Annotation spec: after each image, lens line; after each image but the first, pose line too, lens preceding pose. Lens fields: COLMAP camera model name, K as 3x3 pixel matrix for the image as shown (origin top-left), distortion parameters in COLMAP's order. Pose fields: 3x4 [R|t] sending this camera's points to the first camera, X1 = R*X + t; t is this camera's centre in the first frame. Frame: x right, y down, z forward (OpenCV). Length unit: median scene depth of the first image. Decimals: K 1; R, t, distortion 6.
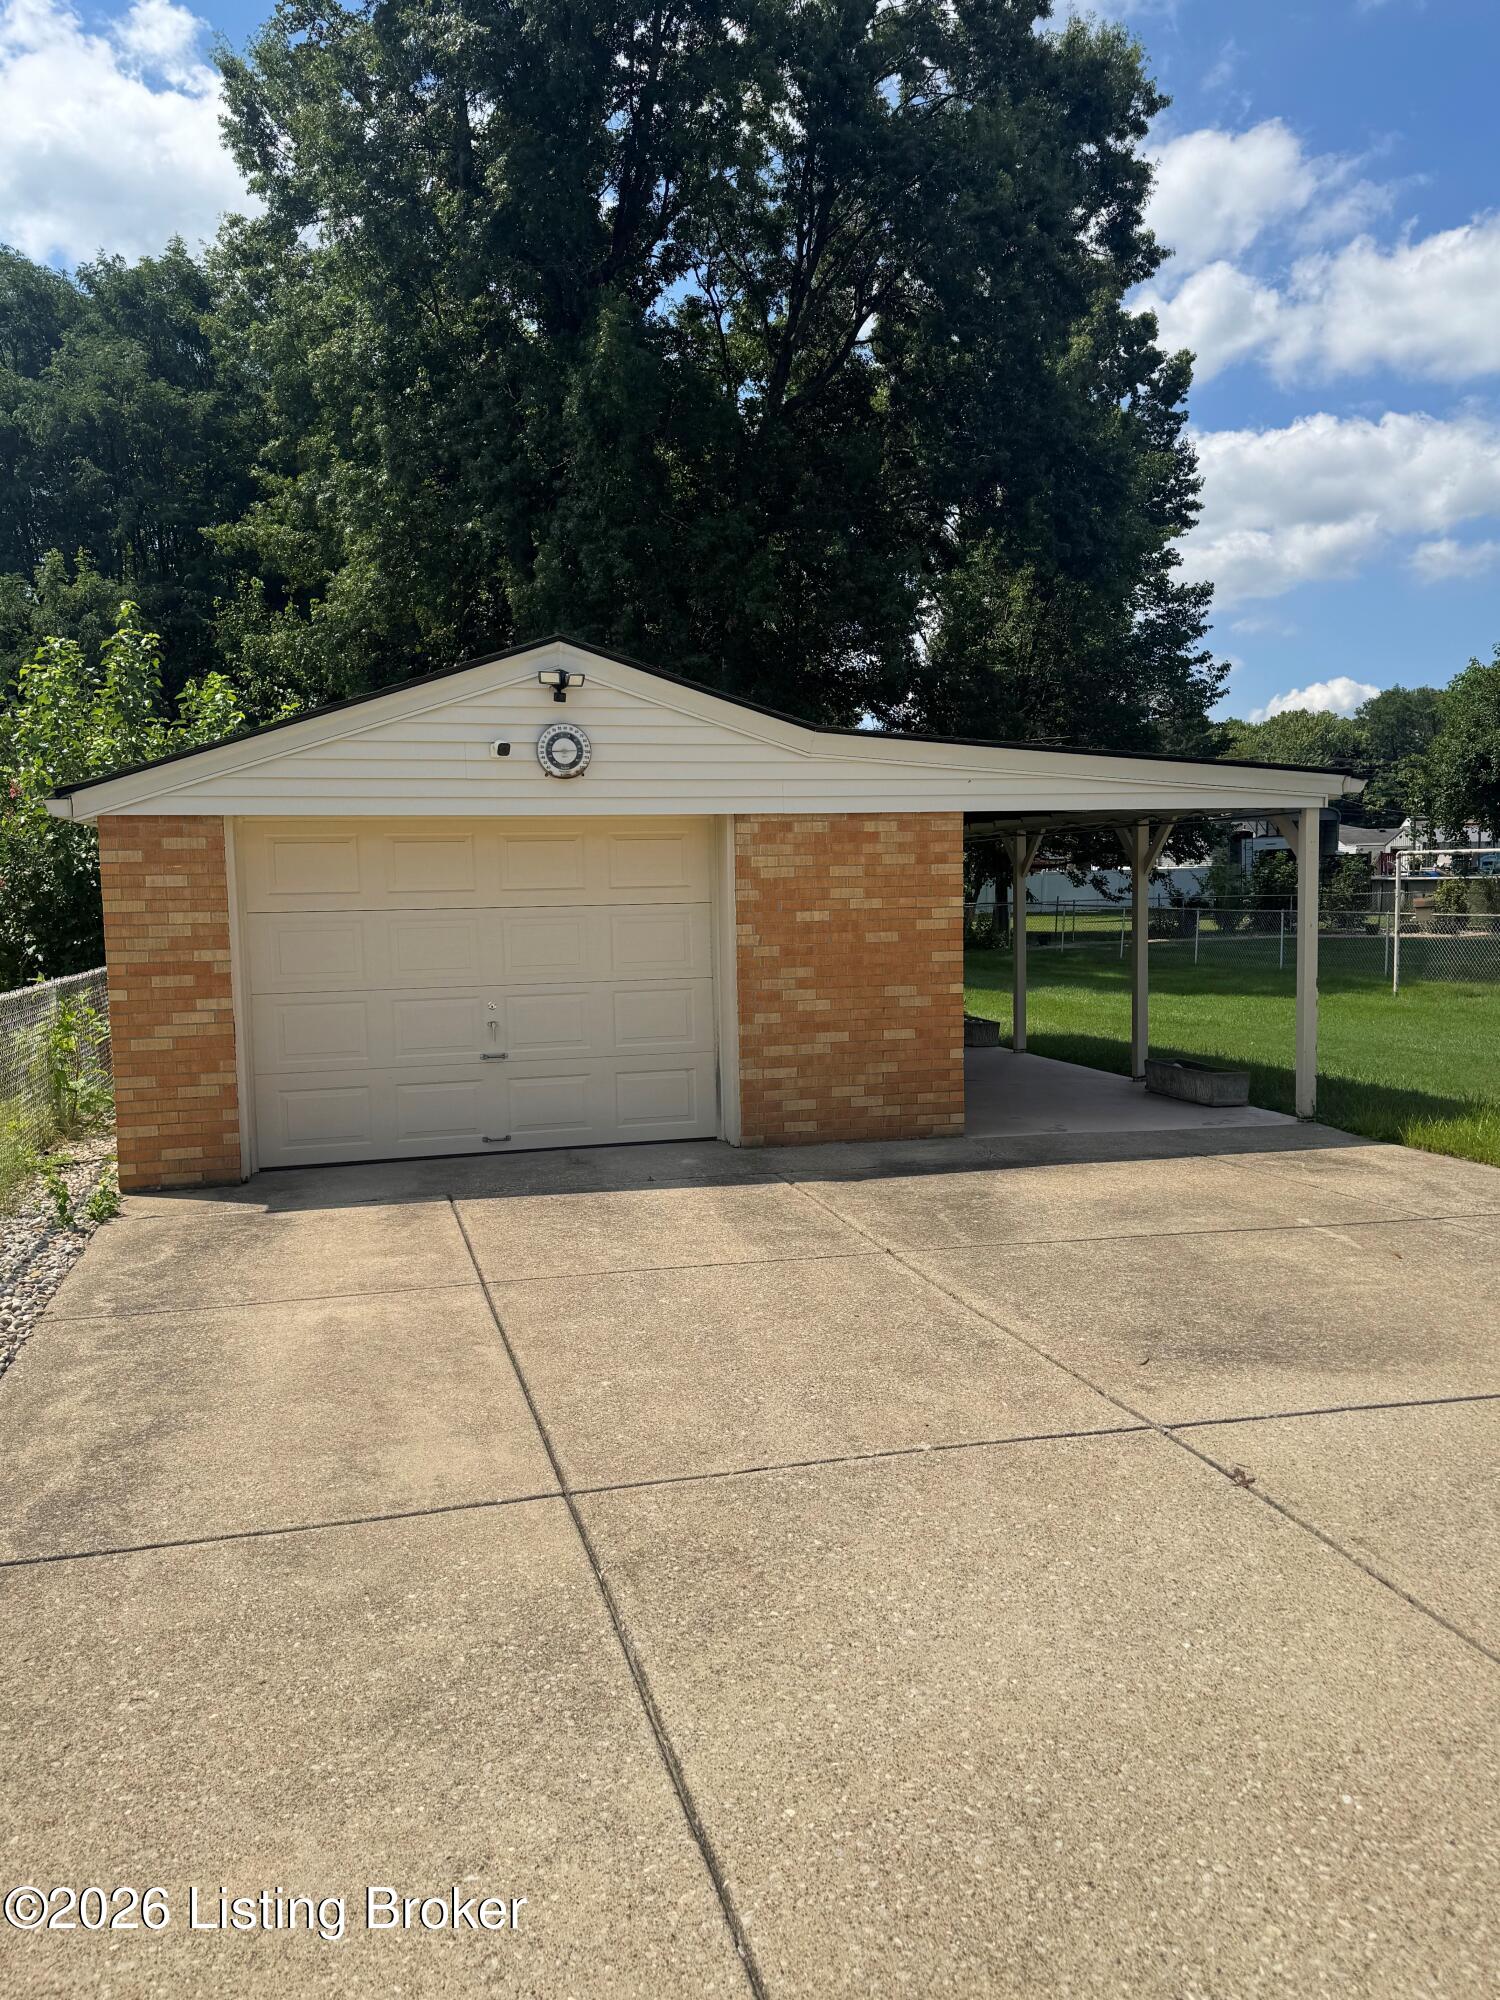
lens RADIAL K [[1571.5, 0, 750.0], [0, 1571.5, 1000.0], [0, 0, 1]] dist [0.111820, -0.006457]
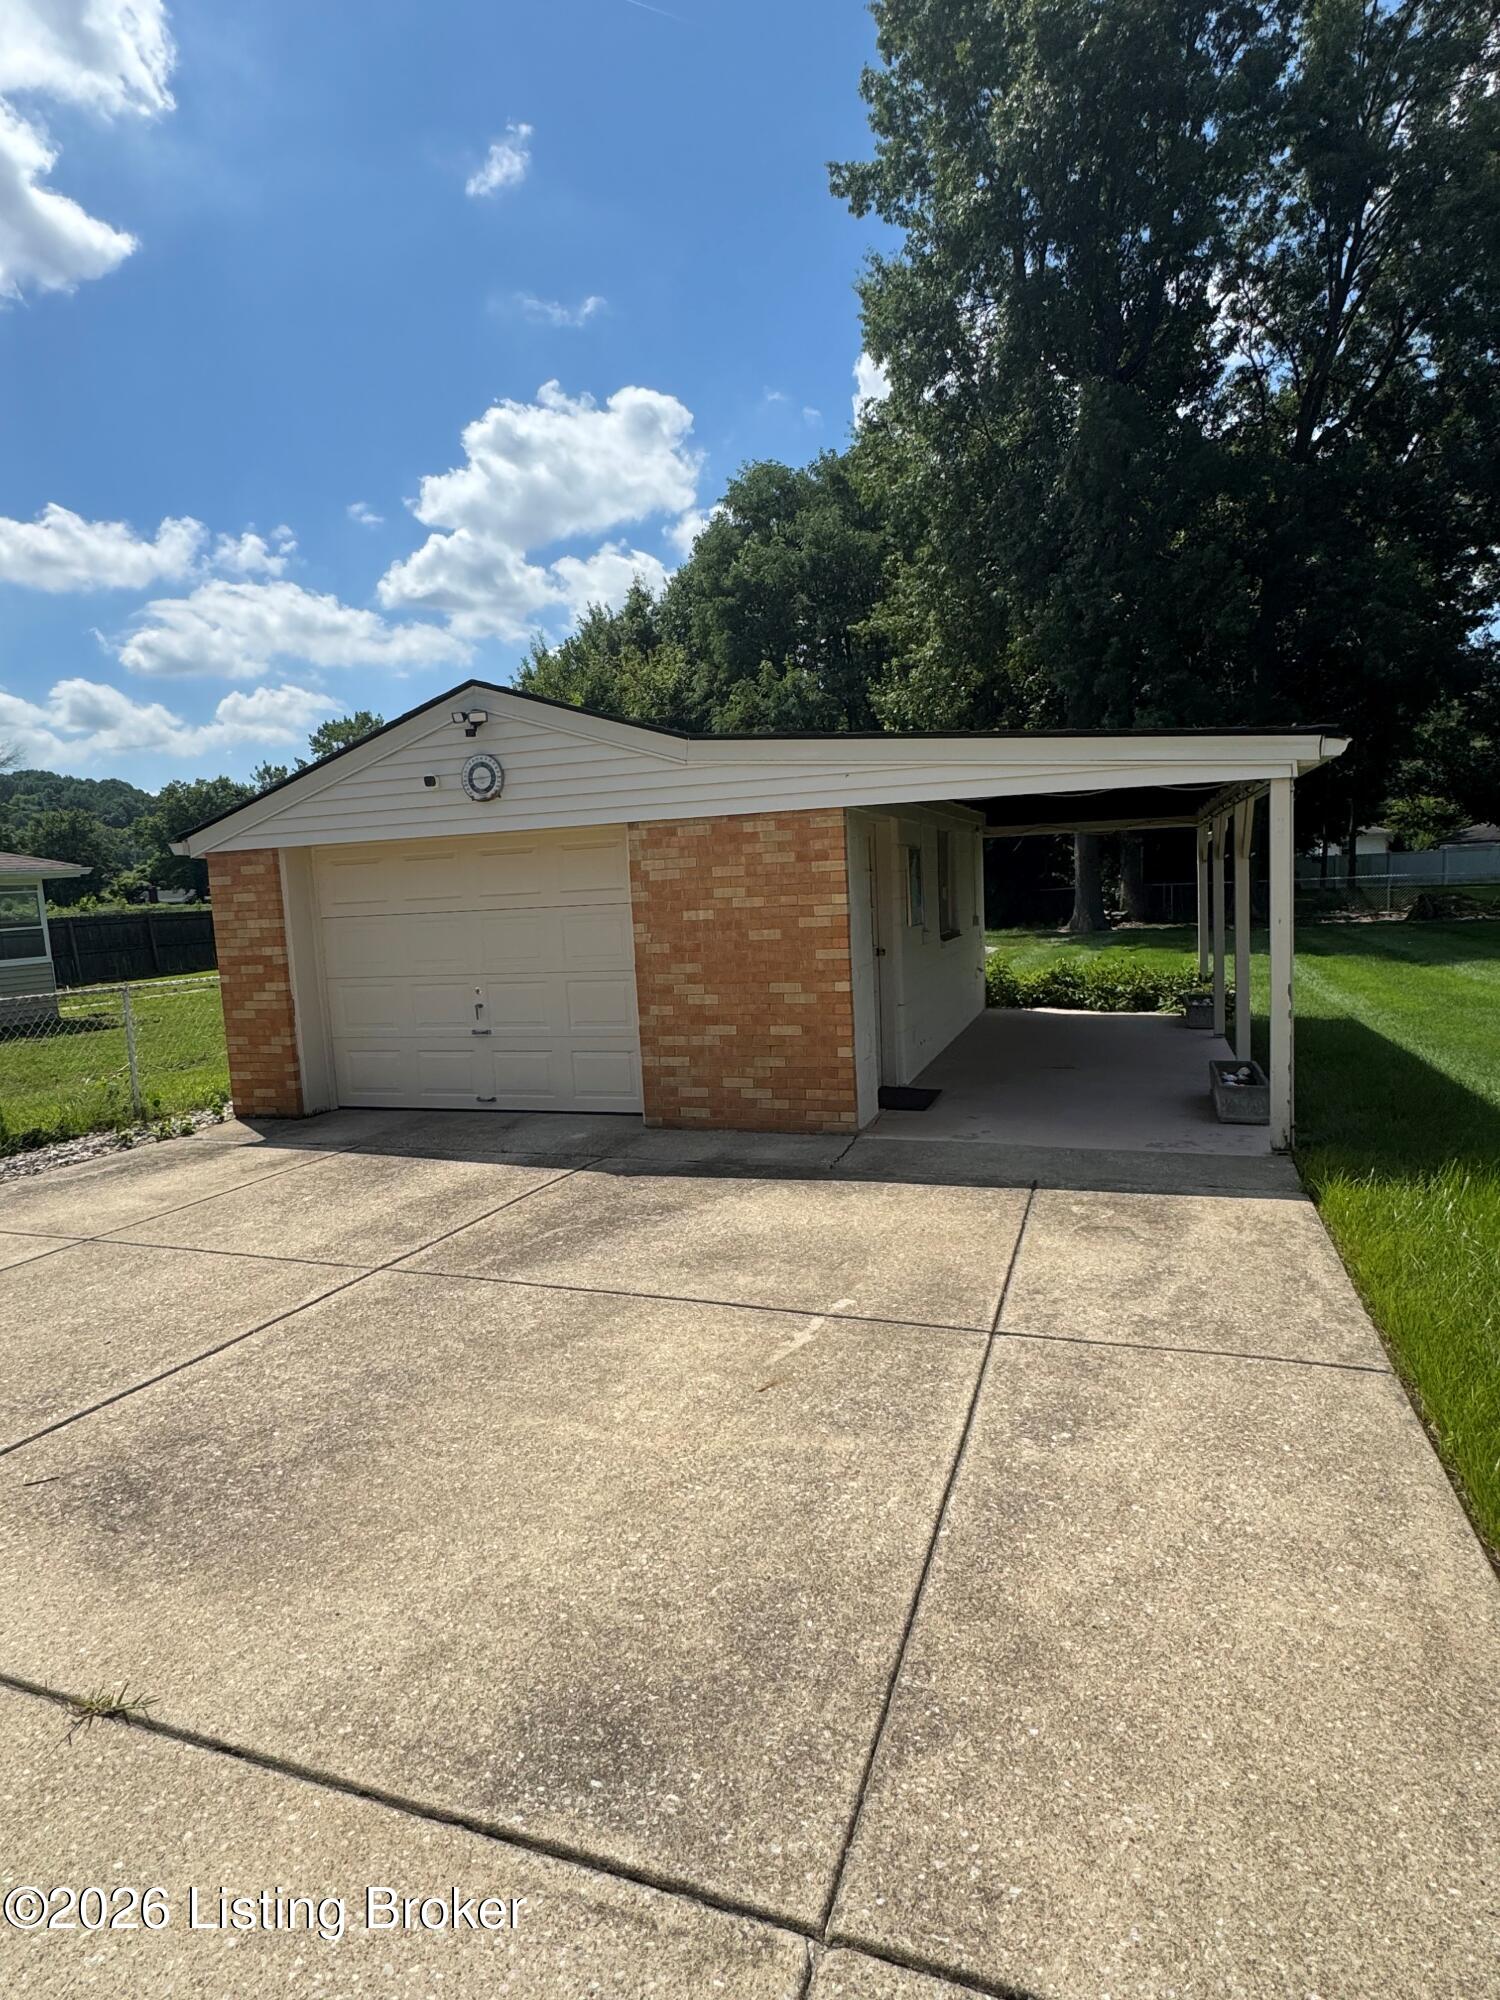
lens RADIAL K [[1104.8, 0, 750.0], [0, 1104.8, 1000.0], [0, 0, 1]] dist [-0.012374, 0.000818]
pose [[0.828220, 0.036724, -0.559199, 0.490019], [-0.009313, 0.998615, 0.051789, -0.035722], [0.560326, -0.037685, 0.827414, 0.409349]]
